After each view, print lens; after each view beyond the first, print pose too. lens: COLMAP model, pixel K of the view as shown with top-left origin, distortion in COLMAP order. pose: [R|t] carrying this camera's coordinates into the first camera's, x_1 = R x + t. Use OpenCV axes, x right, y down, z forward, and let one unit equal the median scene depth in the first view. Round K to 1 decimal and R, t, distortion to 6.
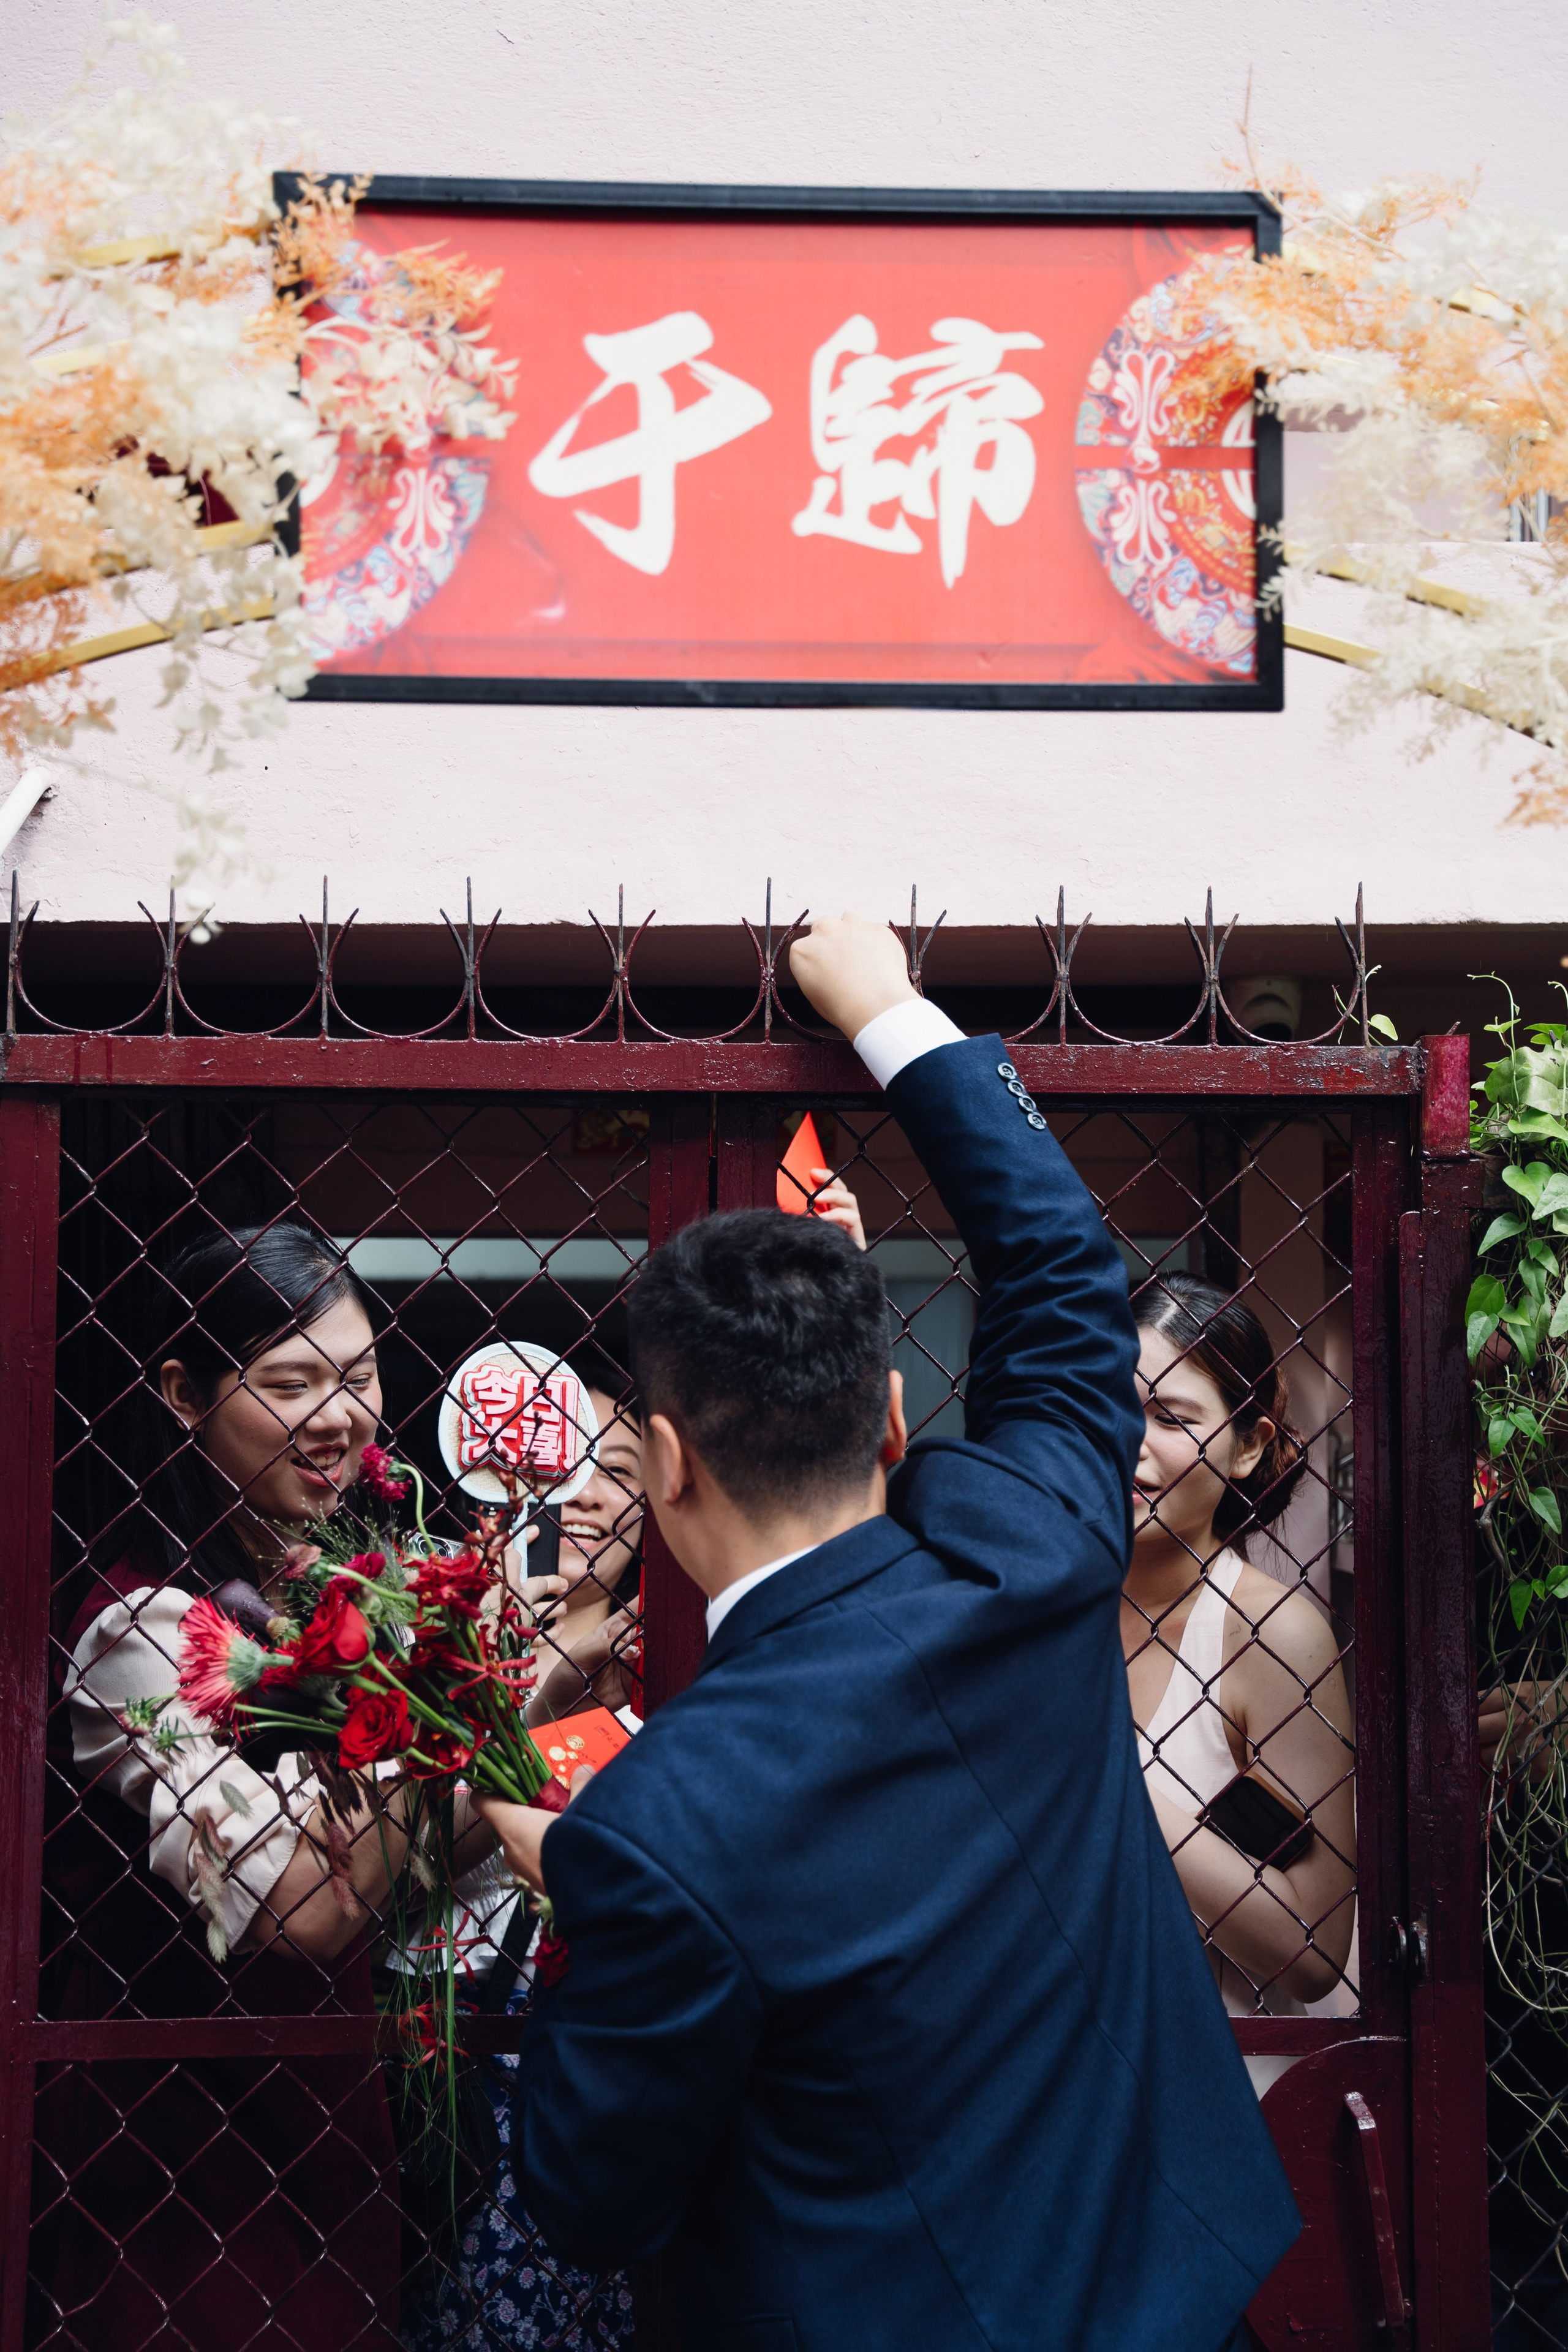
lens RADIAL K [[3761.1, 0, 784.0], [0, 3761.1, 1176.0], [0, 0, 1]] dist [0.118111, 0.043045]
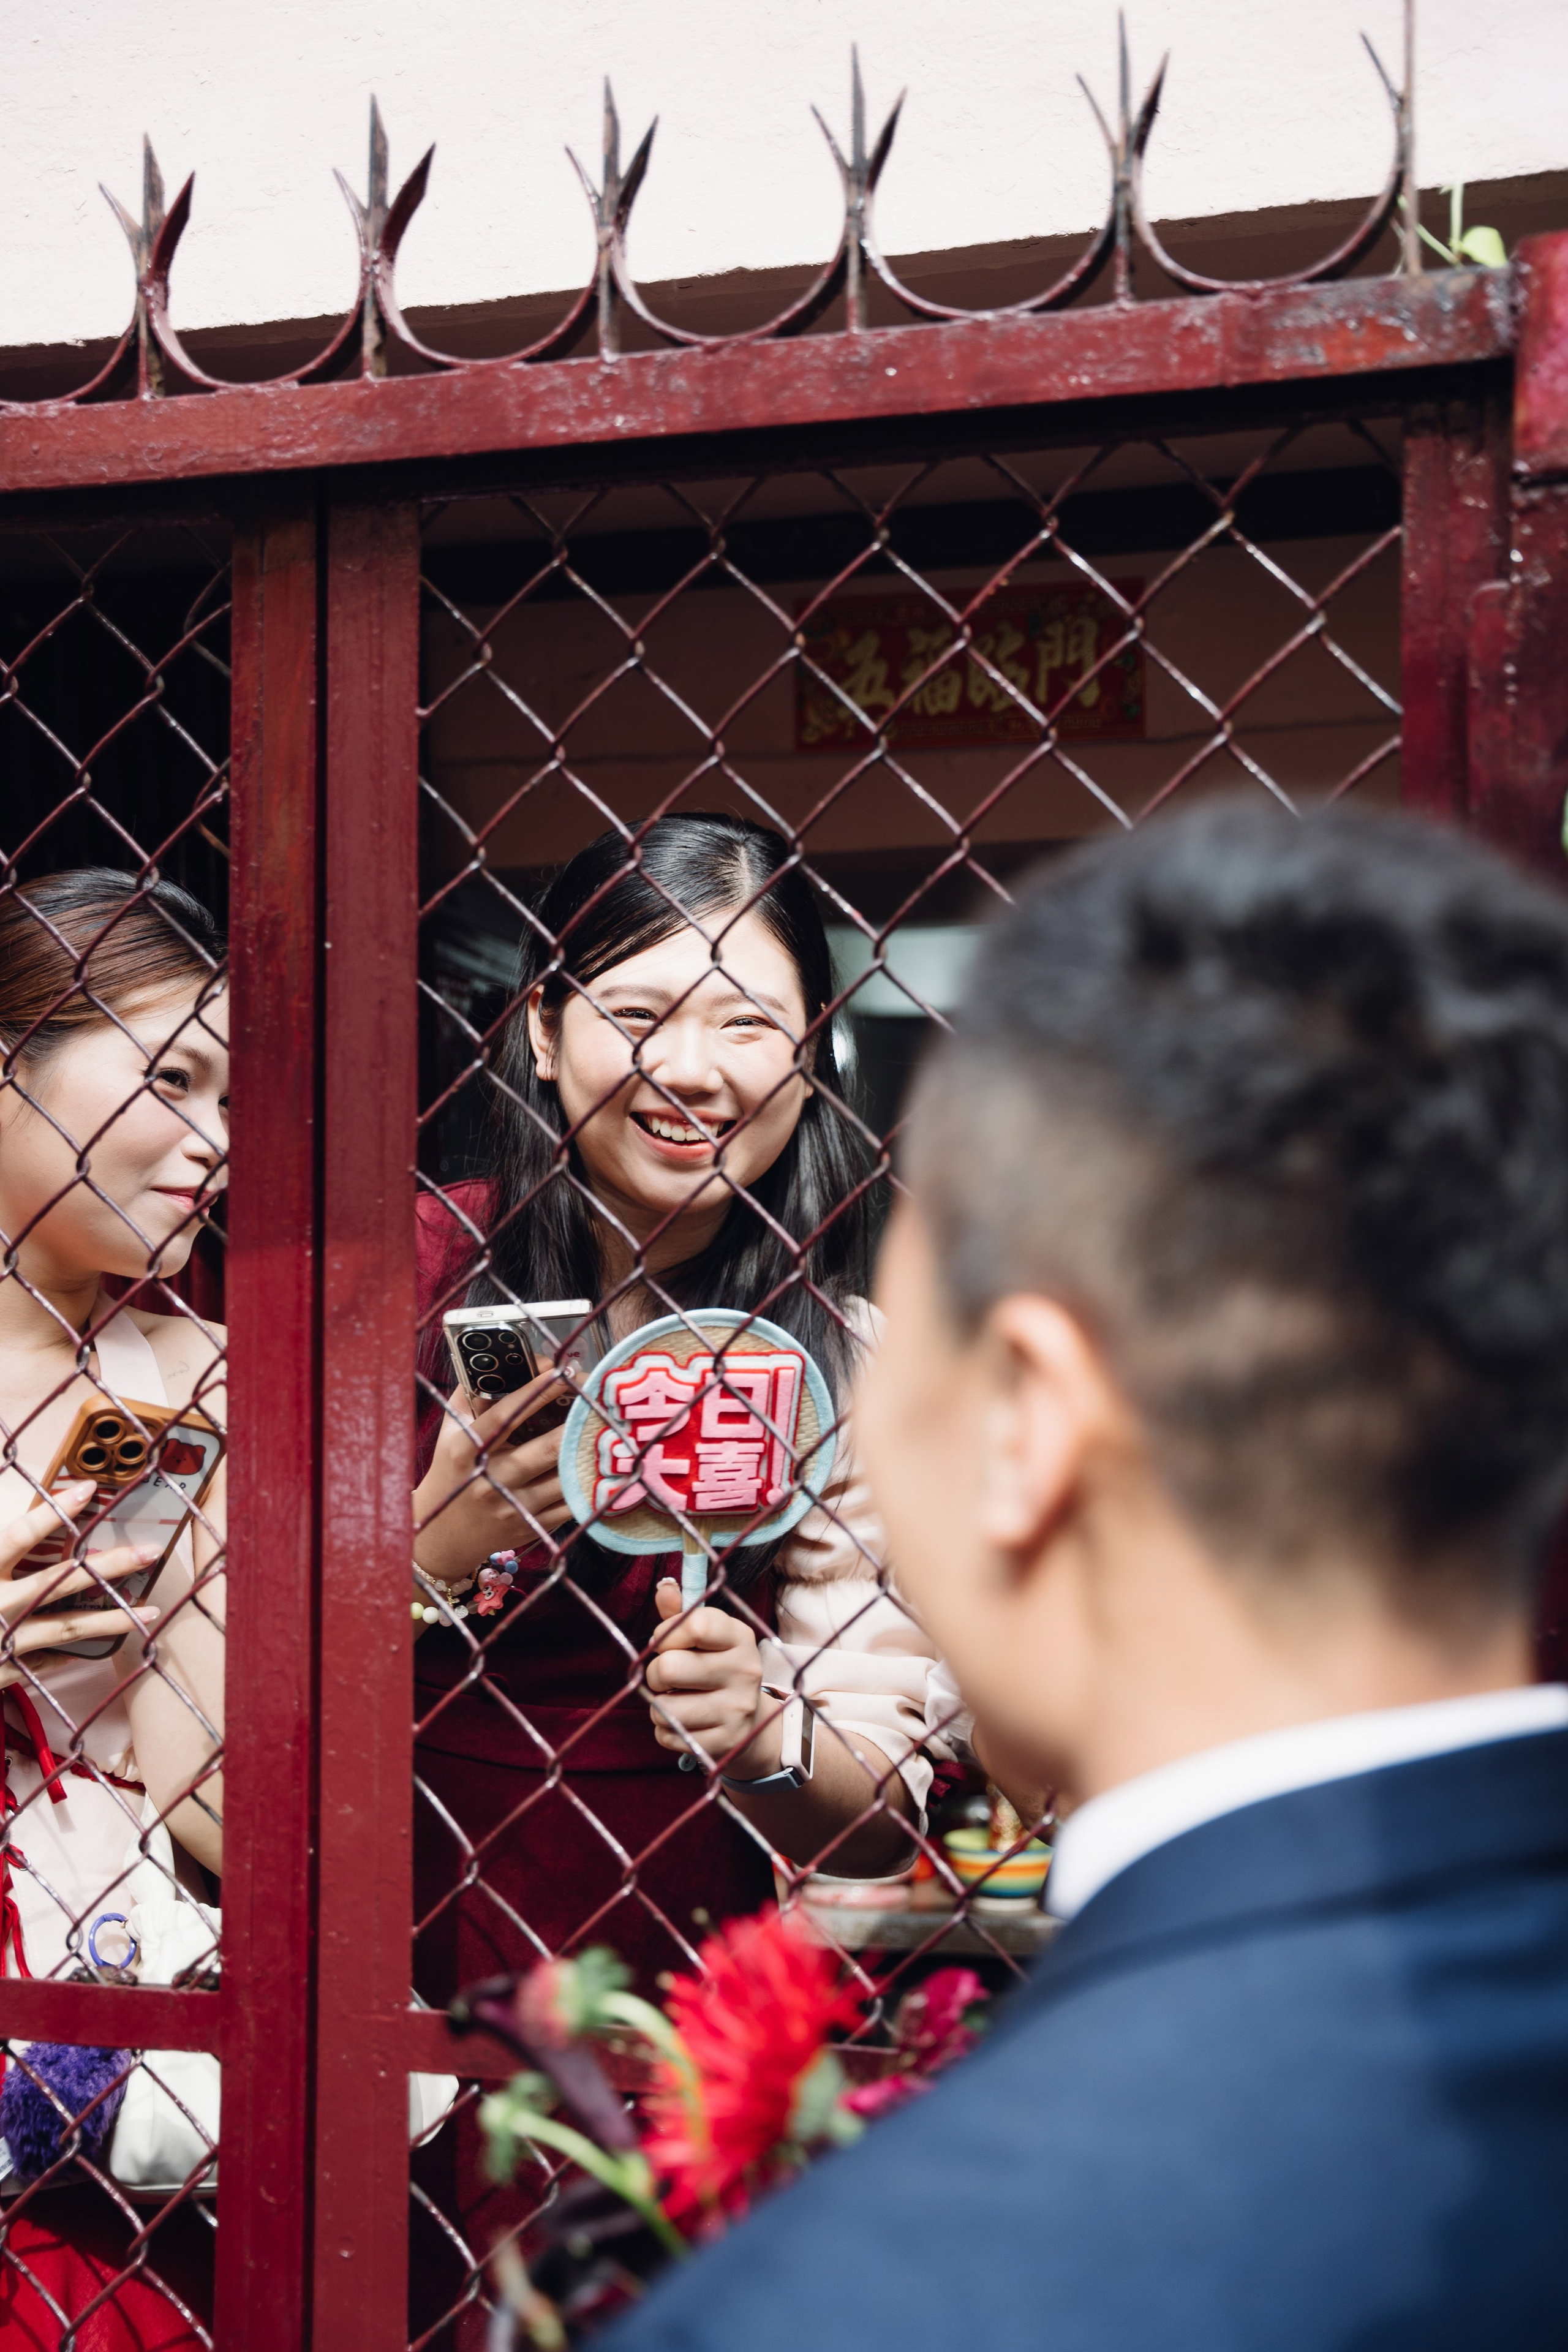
lens RADIAL K [[3223.4, 0, 784.0], [0, 3223.4, 1176.0], [0, 0, 1]] dist [0.093172, -0.000977]
pose [[0.932094, -0.013719, -0.361956, 0.293772], [0.032407, 0.998433, 0.045612, 0.083534], [0.360763, -0.054244, 0.931079, 0.678388]]
